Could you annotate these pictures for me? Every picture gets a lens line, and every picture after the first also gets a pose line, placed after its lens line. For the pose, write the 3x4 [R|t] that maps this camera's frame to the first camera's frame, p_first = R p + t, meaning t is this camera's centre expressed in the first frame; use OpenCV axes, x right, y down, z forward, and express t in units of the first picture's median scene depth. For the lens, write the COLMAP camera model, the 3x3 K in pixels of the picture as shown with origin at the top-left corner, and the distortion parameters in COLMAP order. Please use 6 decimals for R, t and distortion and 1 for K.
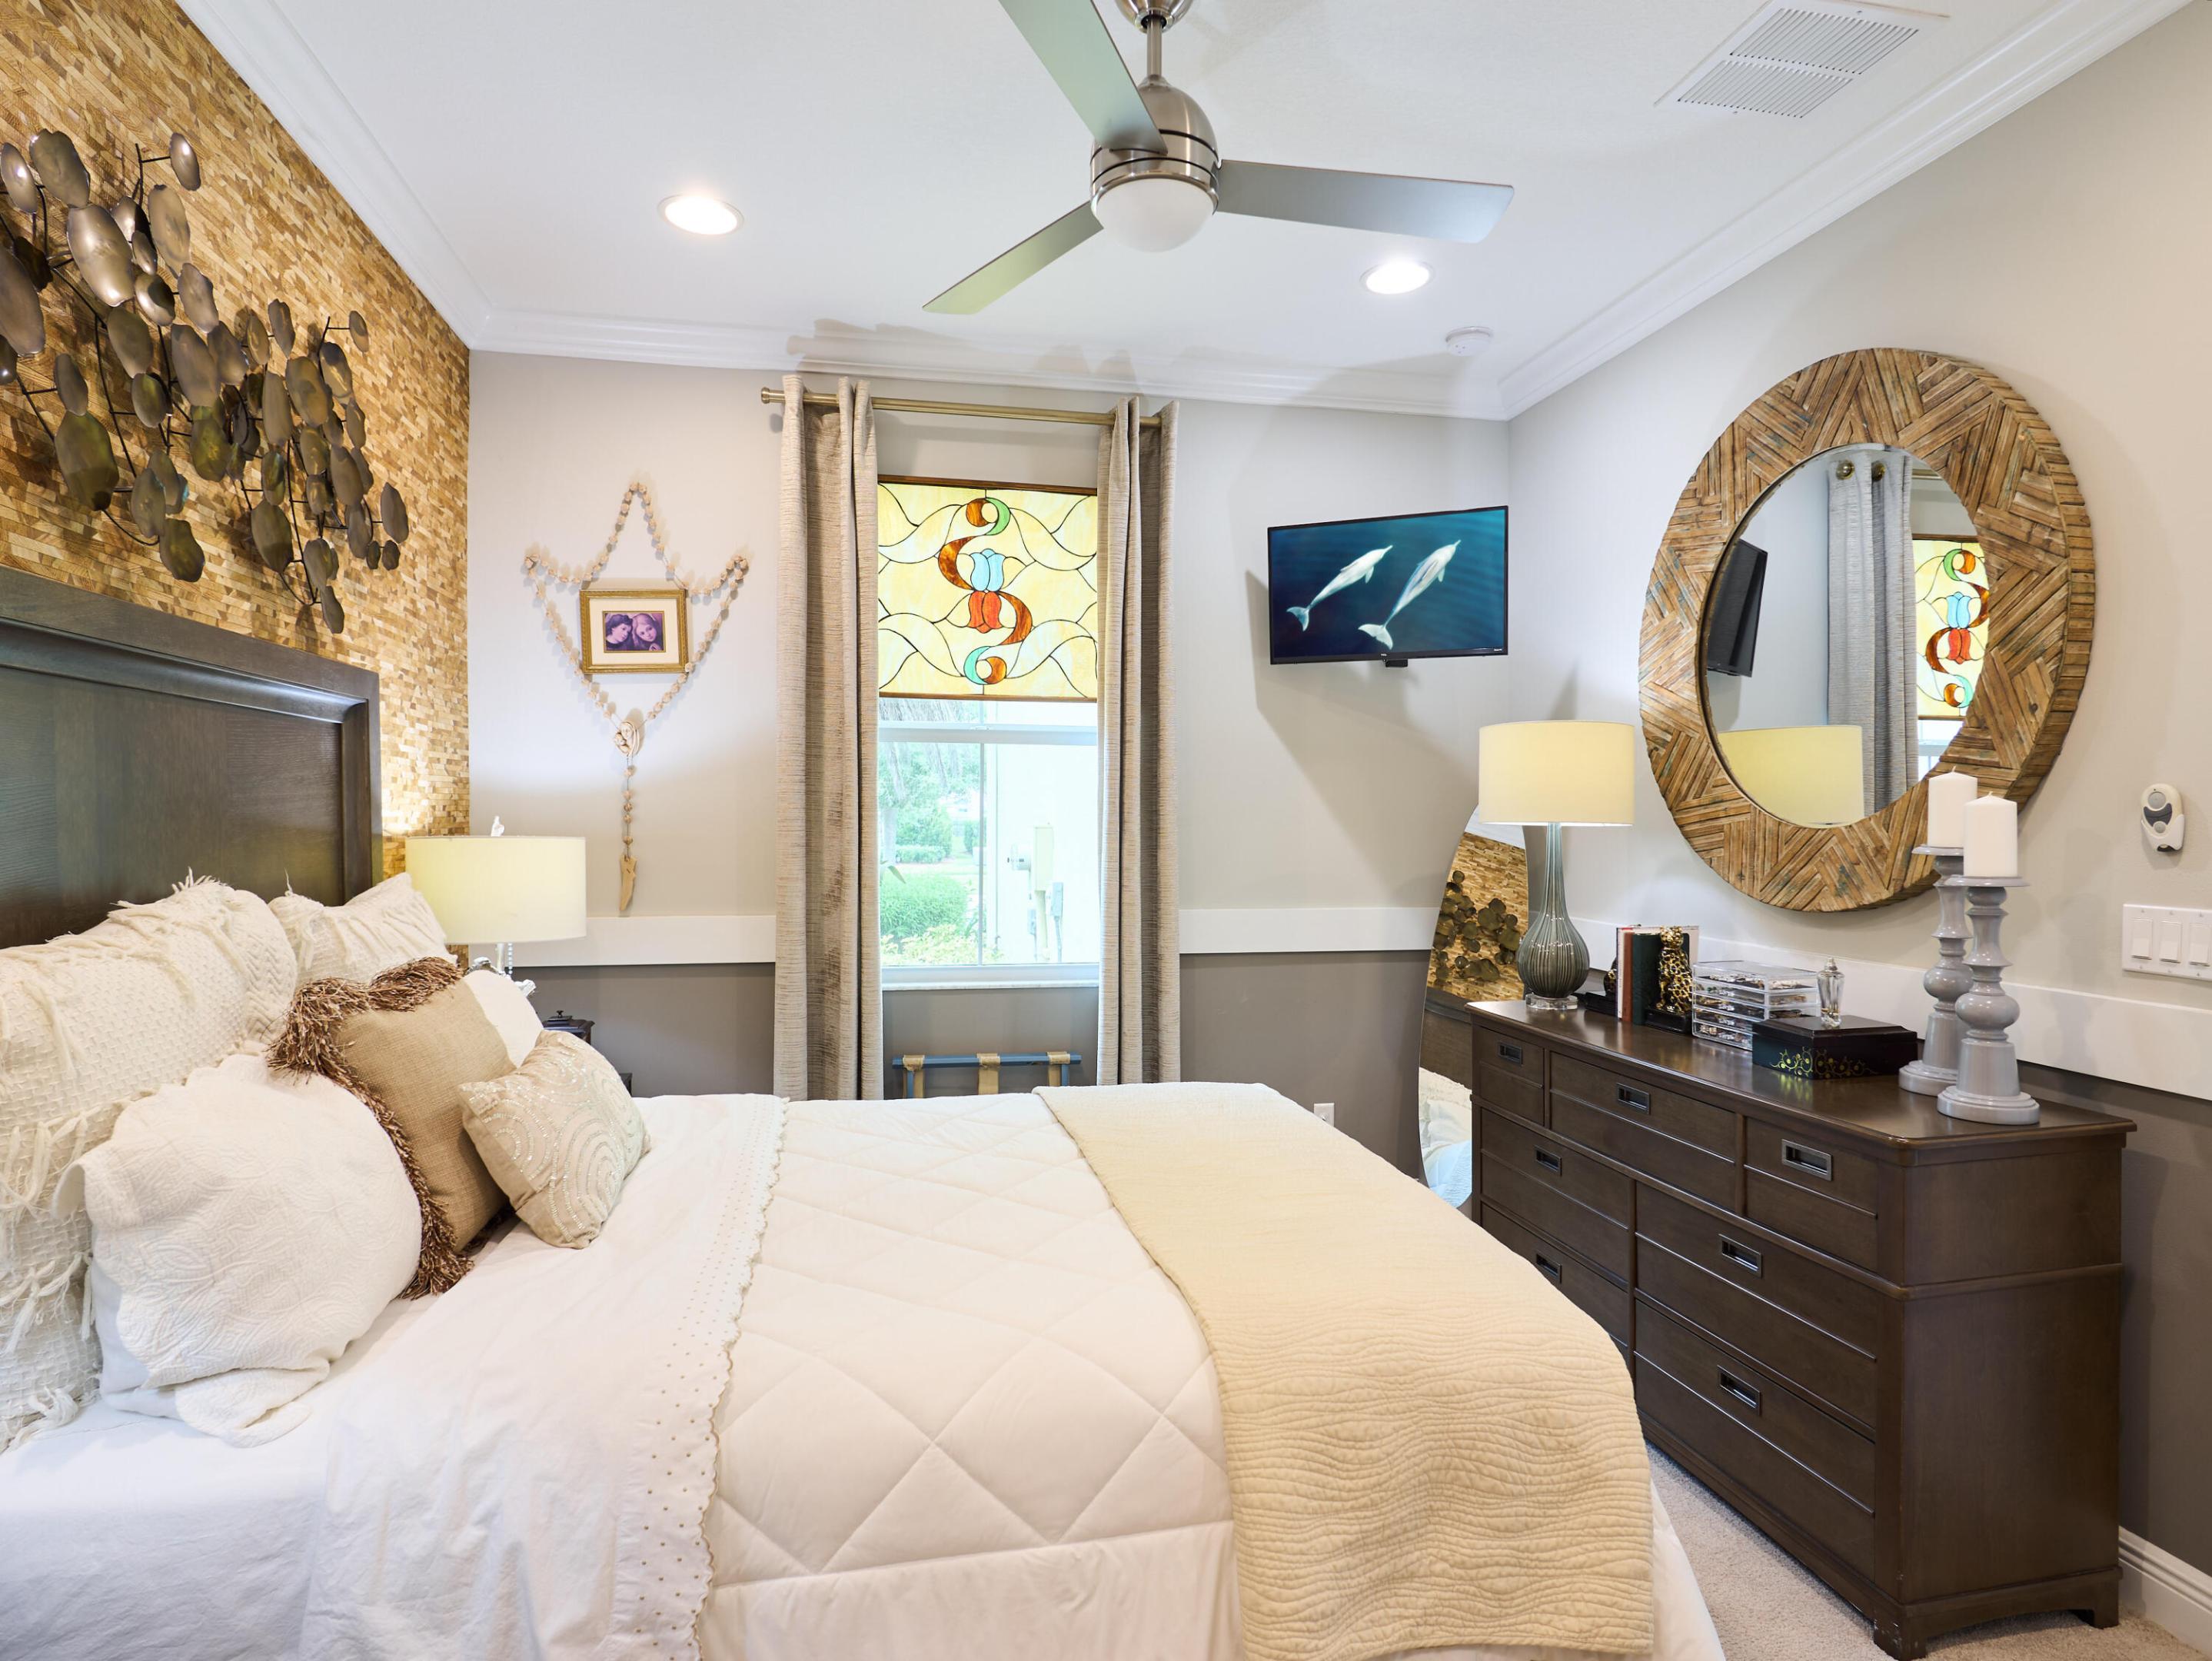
lens RADIAL K [[1199.9, 0, 1115.4], [0, 1199.9, 820.6], [0, 0, 1]] dist [-0.017436, 0.001155]
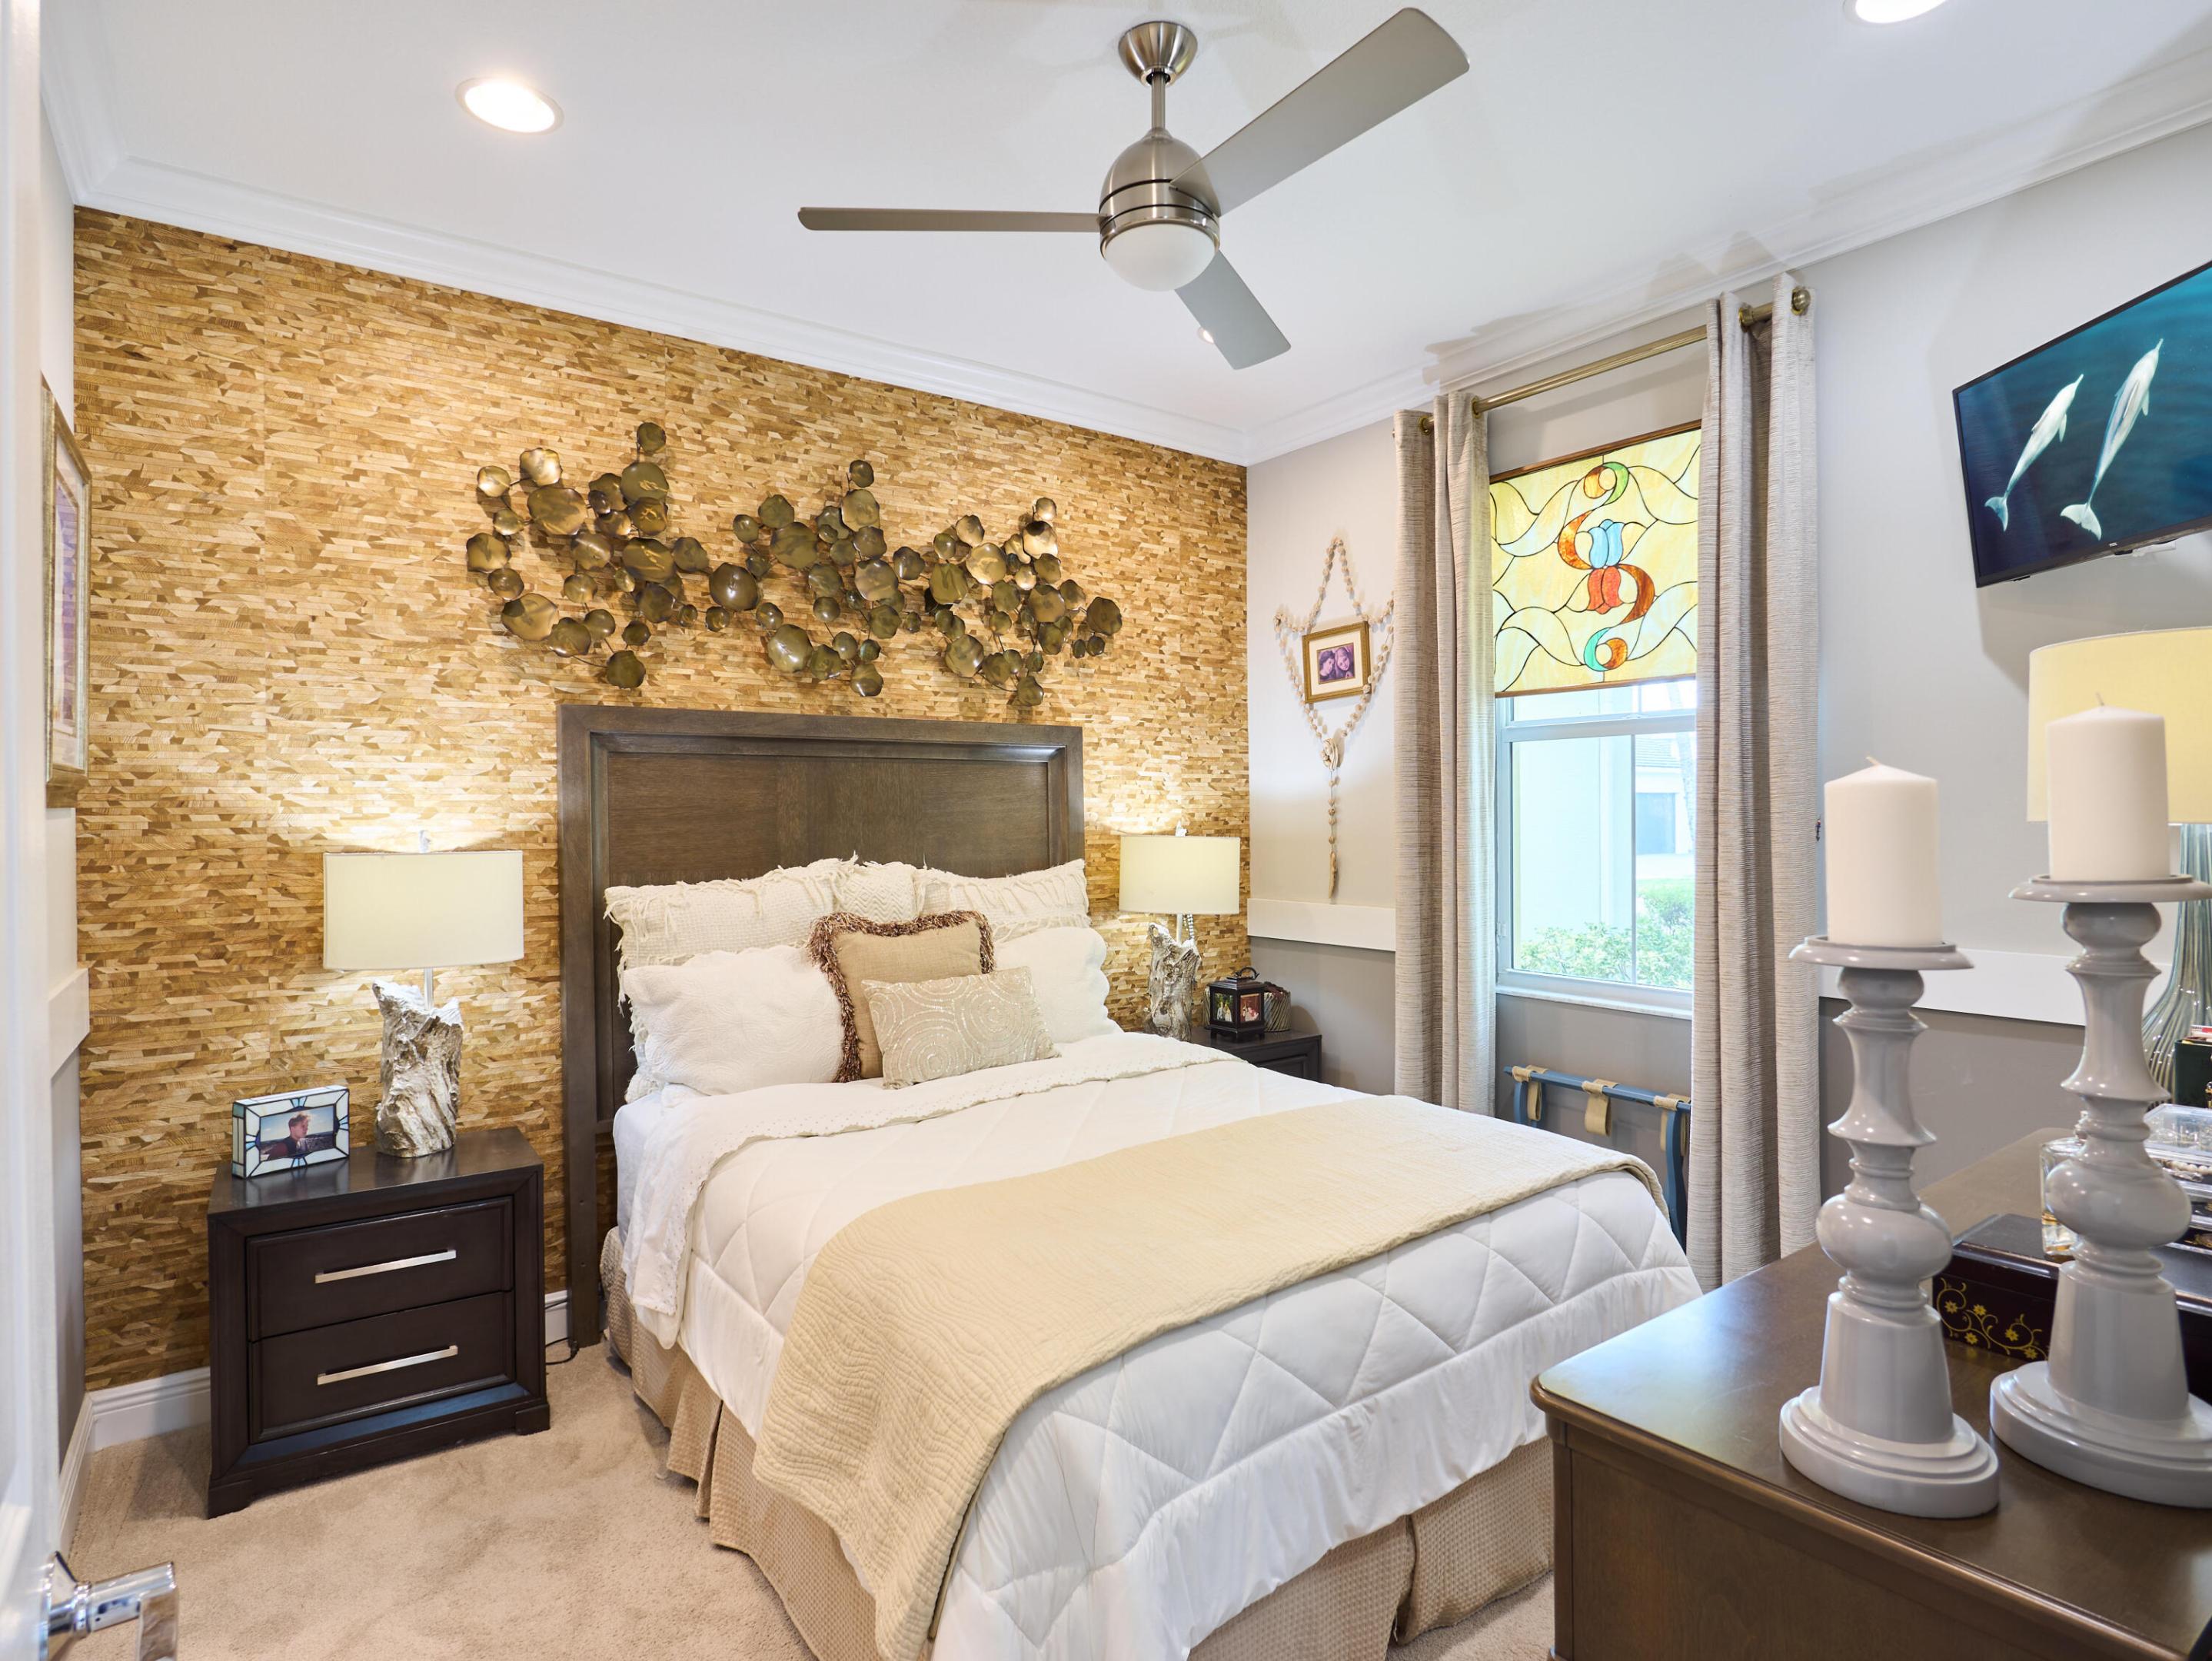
lens RADIAL K [[1193.7, 0, 1106.1], [0, 1193.7, 804.6], [0, 0, 1]] dist [0.040869, -0.078312]
pose [[0.417103, -0.016794, -0.908704, 0.575717], [0.004027, 0.999854, -0.016630, 0.000554], [0.908850, 0.003277, 0.417110, 0.295956]]
